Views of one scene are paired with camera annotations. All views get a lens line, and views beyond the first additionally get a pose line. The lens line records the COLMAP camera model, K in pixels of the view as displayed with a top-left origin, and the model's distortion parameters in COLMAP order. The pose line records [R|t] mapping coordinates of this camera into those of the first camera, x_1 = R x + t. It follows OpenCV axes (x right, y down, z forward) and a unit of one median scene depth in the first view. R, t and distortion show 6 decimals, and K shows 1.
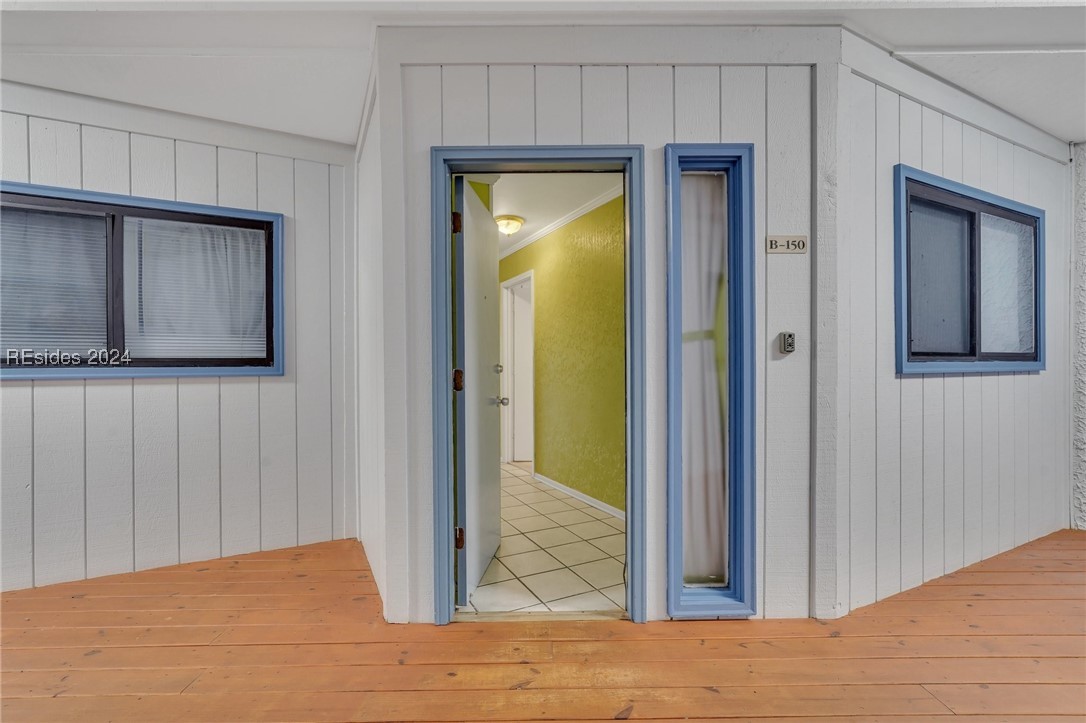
lens RADIAL K [[483.8, 0, 542.7], [0, 483.8, 358.0], [0, 0, 1]] dist [-0.011344, 0.007837]
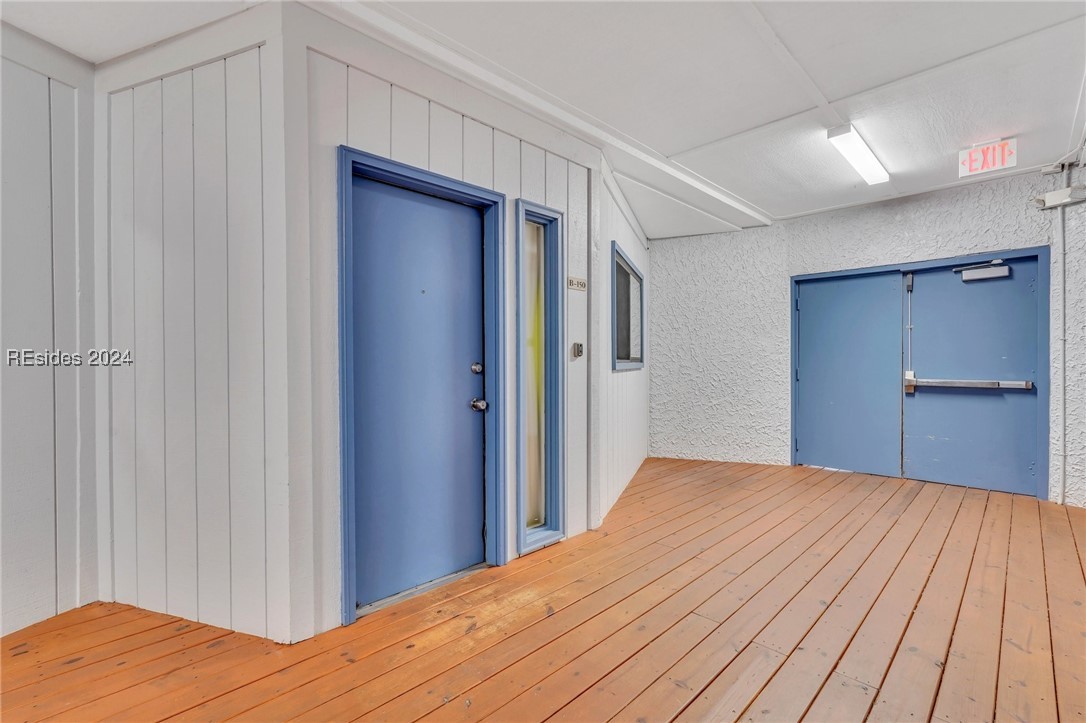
lens RADIAL K [[483.8, 0, 542.7], [0, 483.8, 358.0], [0, 0, 1]] dist [-0.011344, 0.007837]
pose [[0.719132, 0.007153, 0.694837, -0.612019], [-0.006009, 0.999974, -0.004076, 0.000117], [-0.694847, -0.001245, 0.719156, -0.000529]]
